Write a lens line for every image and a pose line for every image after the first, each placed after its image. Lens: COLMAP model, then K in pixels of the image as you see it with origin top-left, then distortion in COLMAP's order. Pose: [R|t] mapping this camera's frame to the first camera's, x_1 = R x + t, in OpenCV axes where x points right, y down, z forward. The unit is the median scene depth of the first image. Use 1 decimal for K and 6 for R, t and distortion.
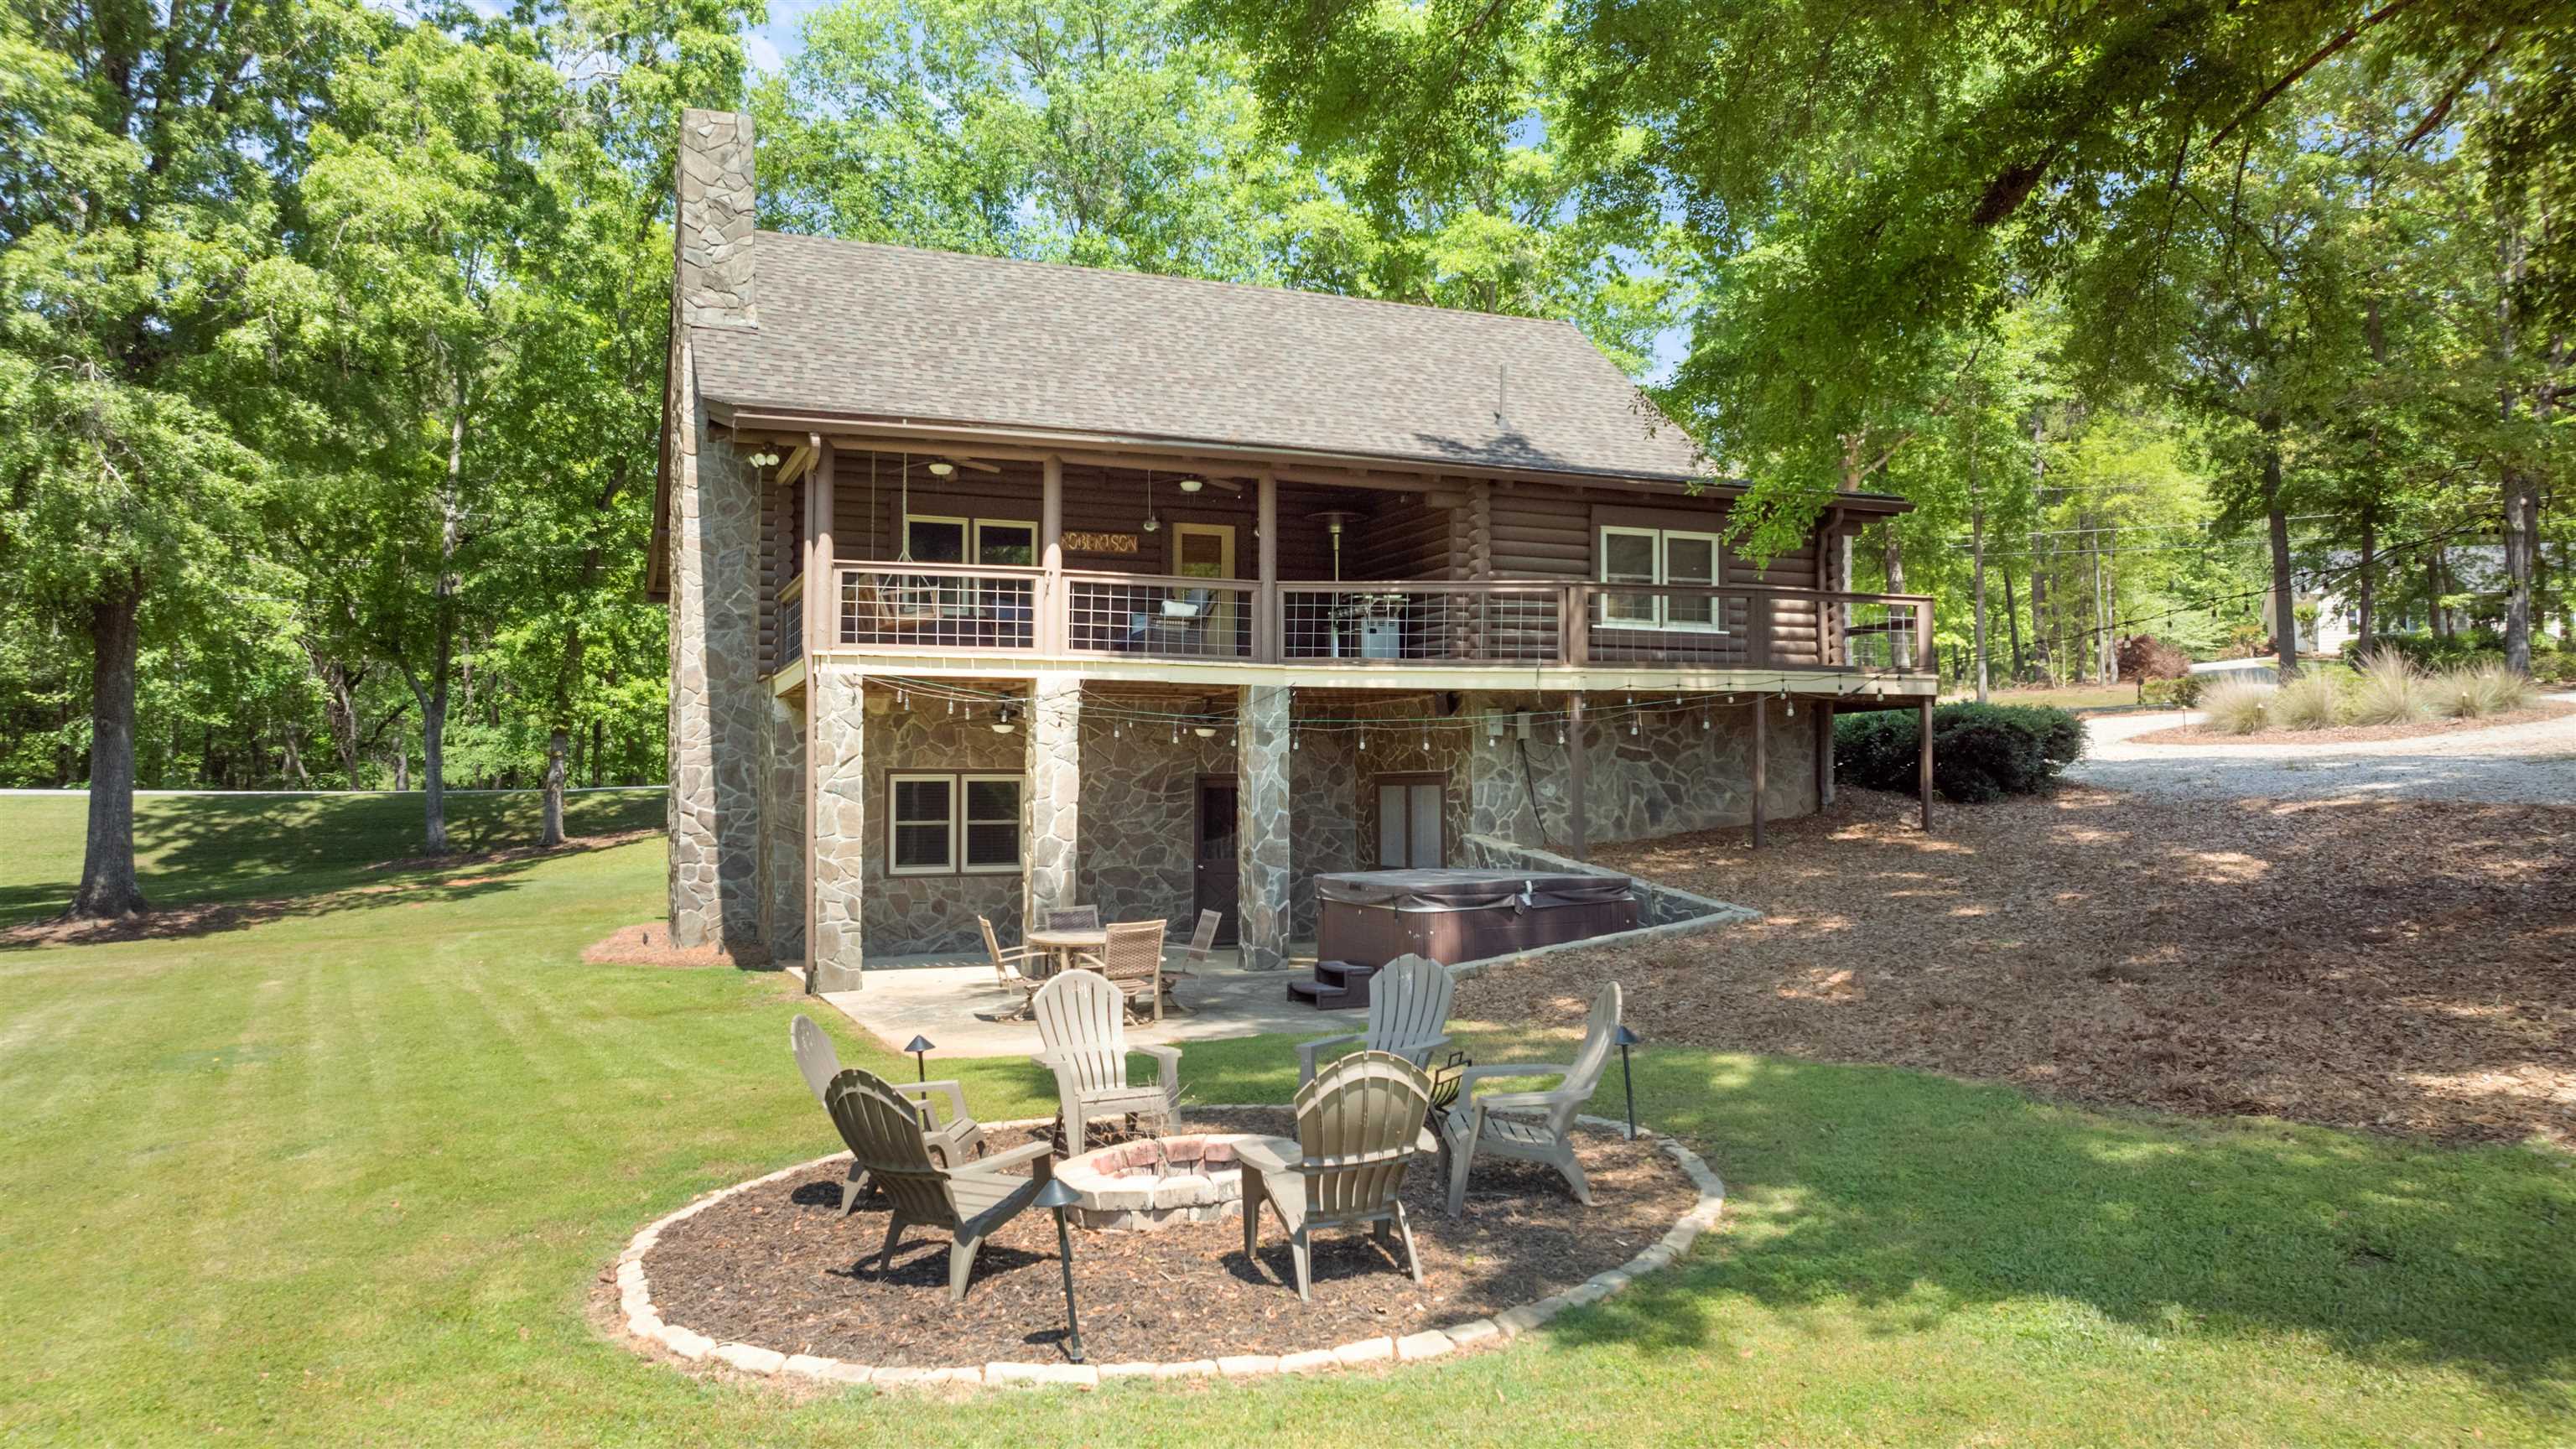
lens RADIAL K [[1804.3, 0, 1288.0], [0, 1804.3, 724.5], [0, 0, 1]] dist [-0.045067, 0.073477]
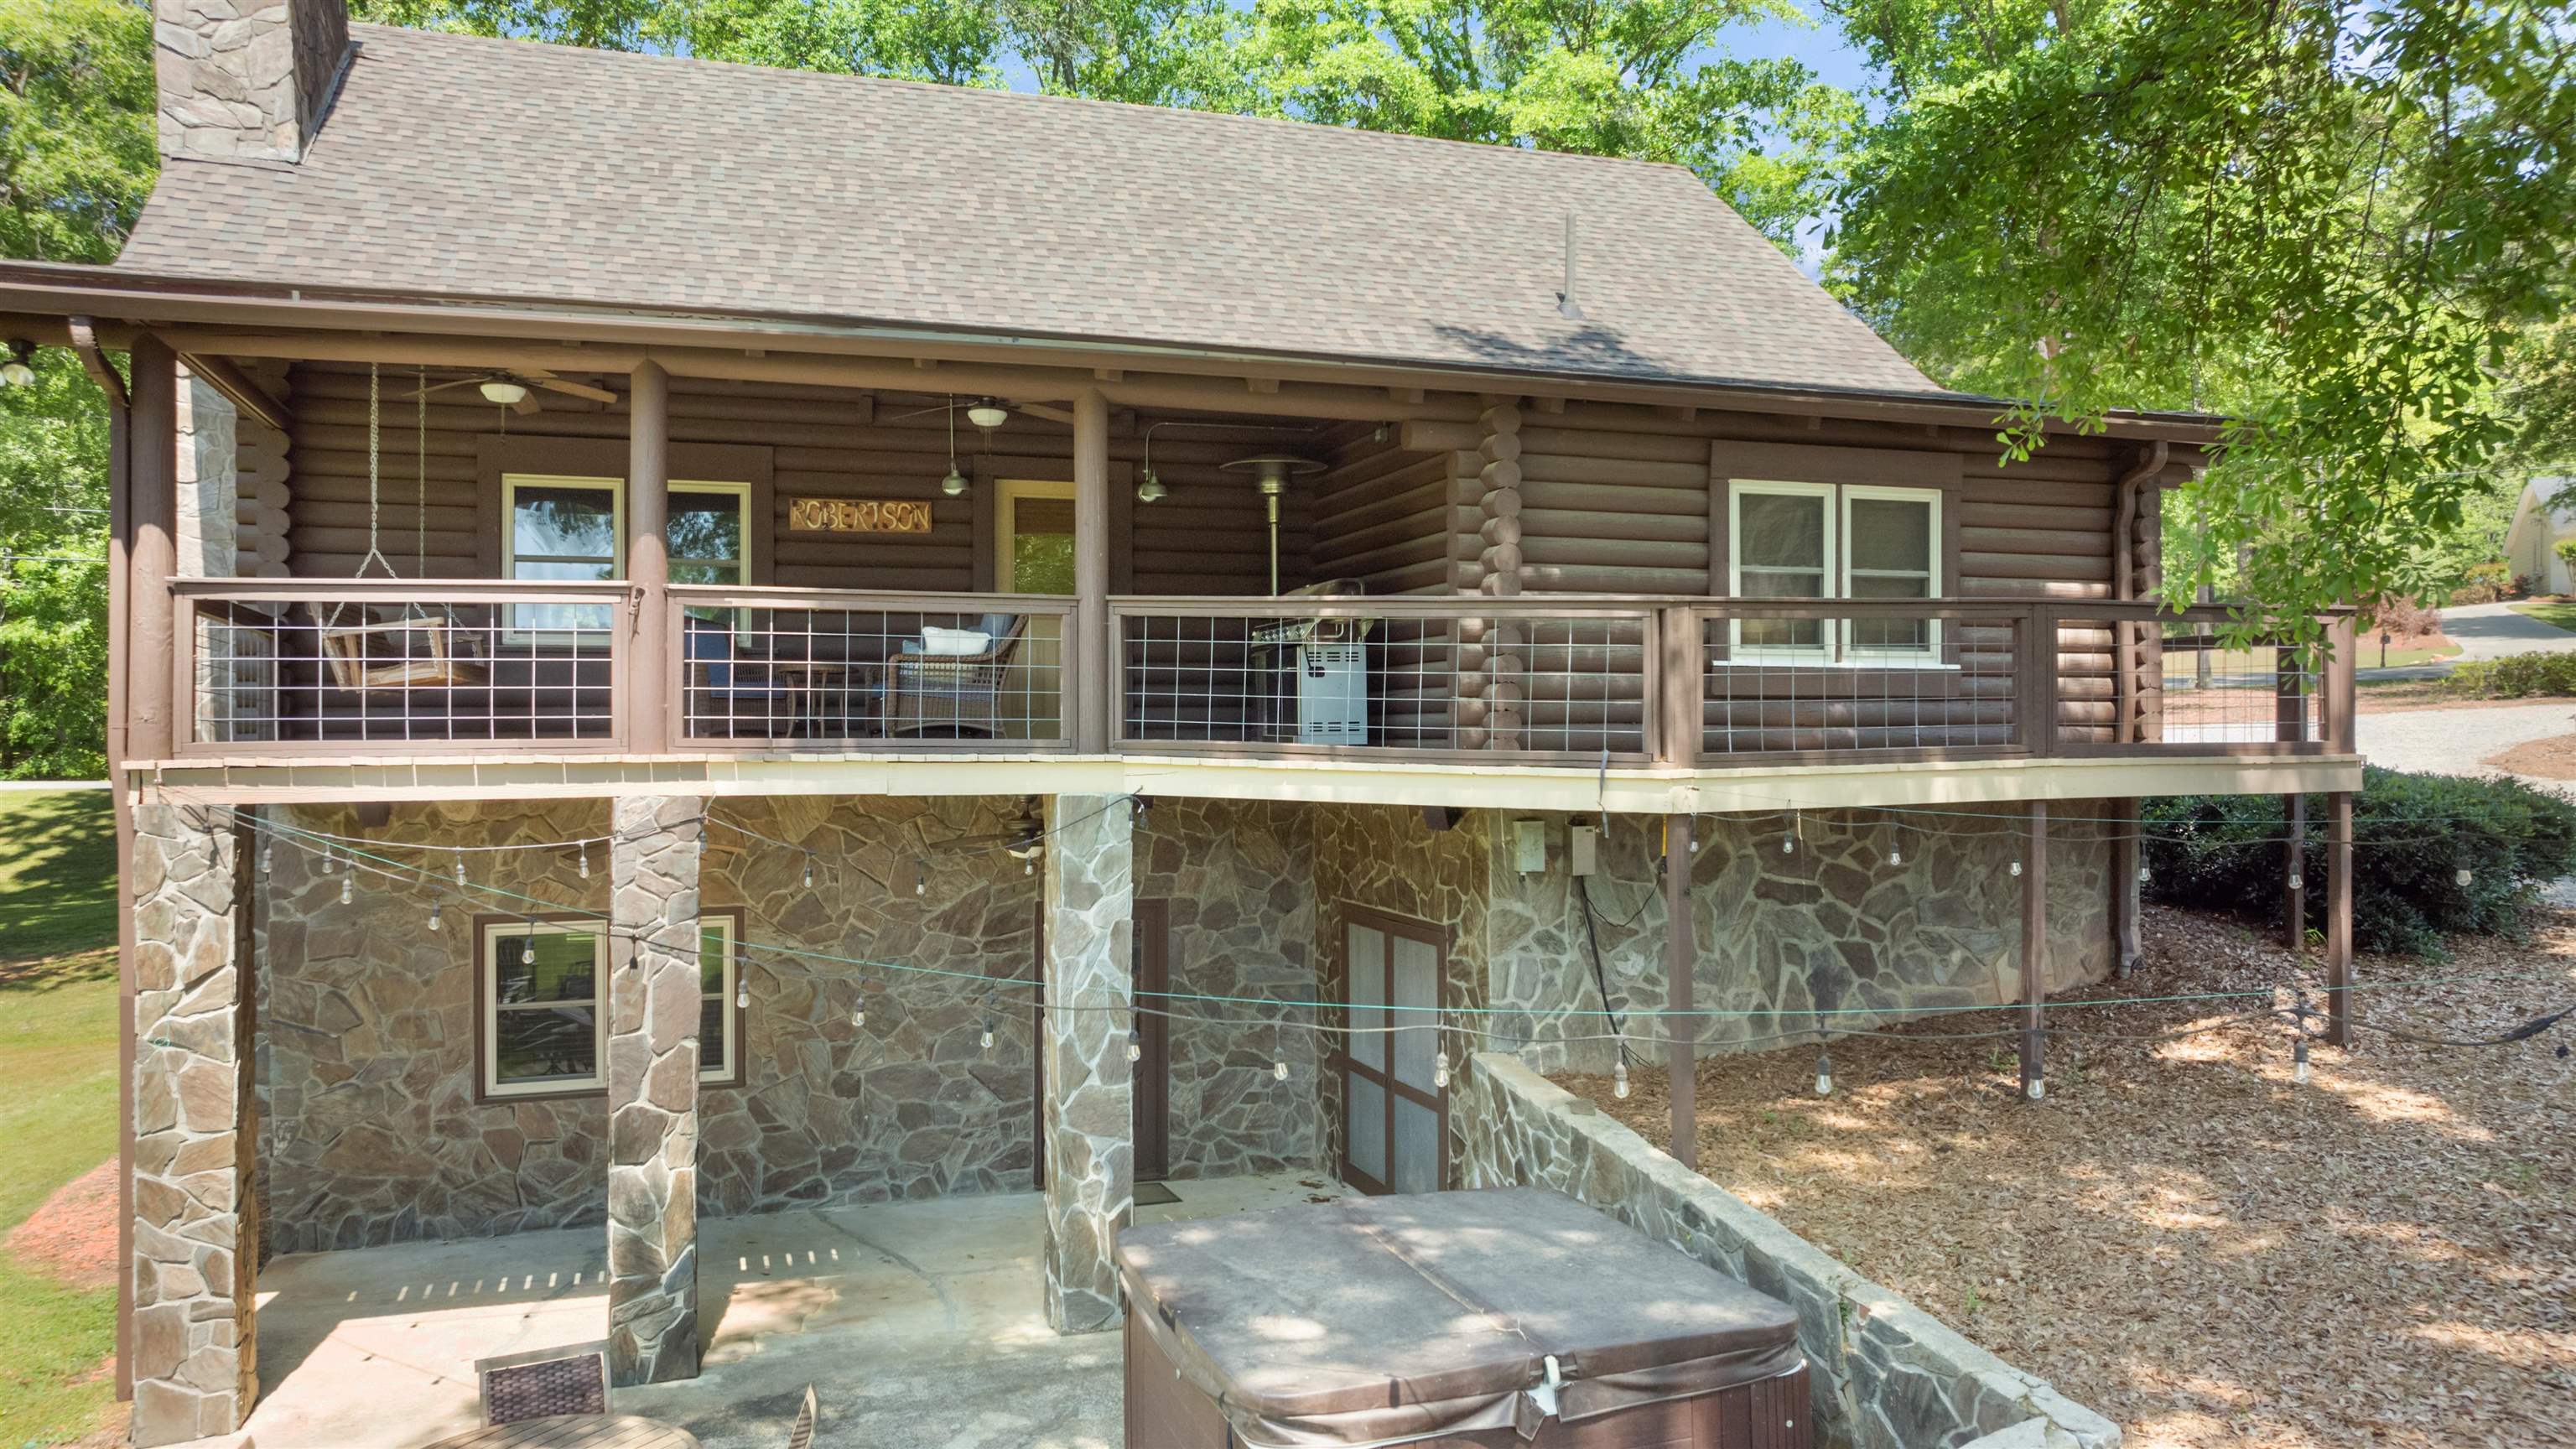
lens RADIAL K [[1806.4, 0, 1288.0], [0, 1806.4, 724.5], [0, 0, 1]] dist [-0.025919, 0.024690]
pose [[0.997820, -0.002771, -0.065940, 0.078748], [0.005217, 0.999303, 0.036950, -0.059071], [0.065791, -0.037214, 0.997139, 0.459016]]
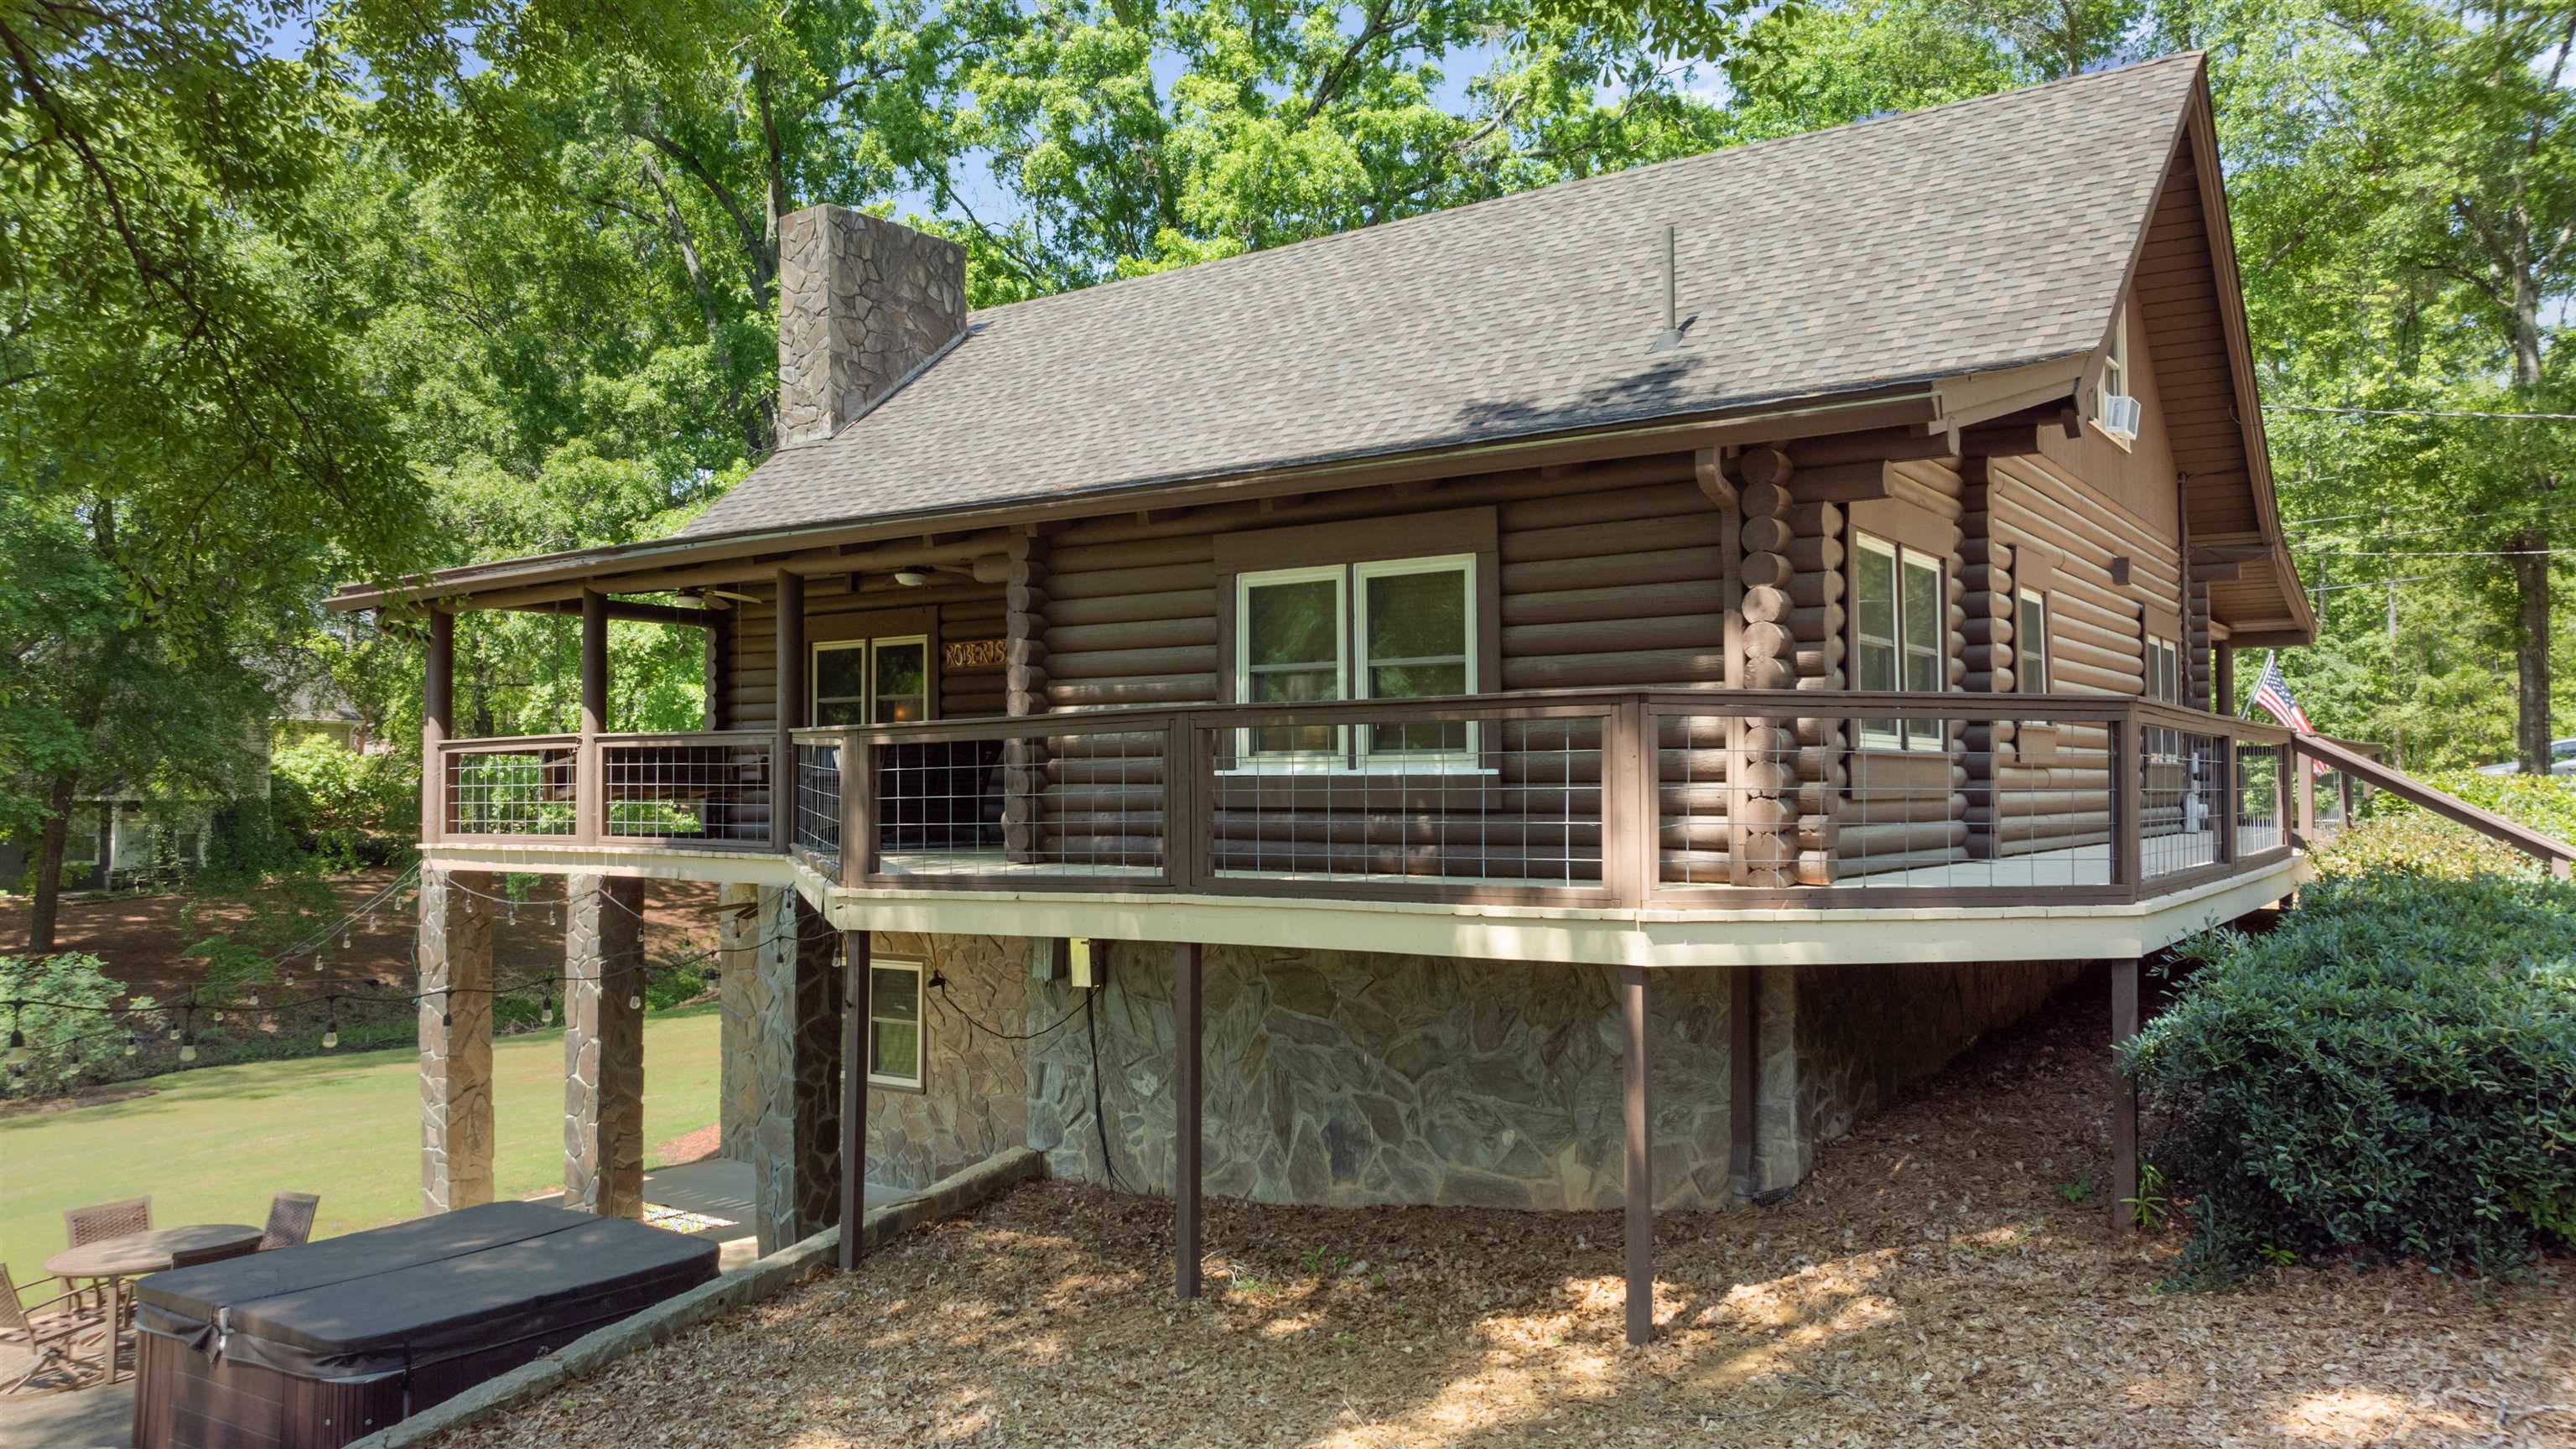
lens RADIAL K [[1806.4, 0, 1288.0], [0, 1806.4, 724.5], [0, 0, 1]] dist [-0.025919, 0.024690]
pose [[0.536528, -0.030389, -0.843335, 0.639513], [0.039669, 0.999155, -0.010767, -0.064503], [0.842950, -0.027678, 0.537280, 0.769948]]
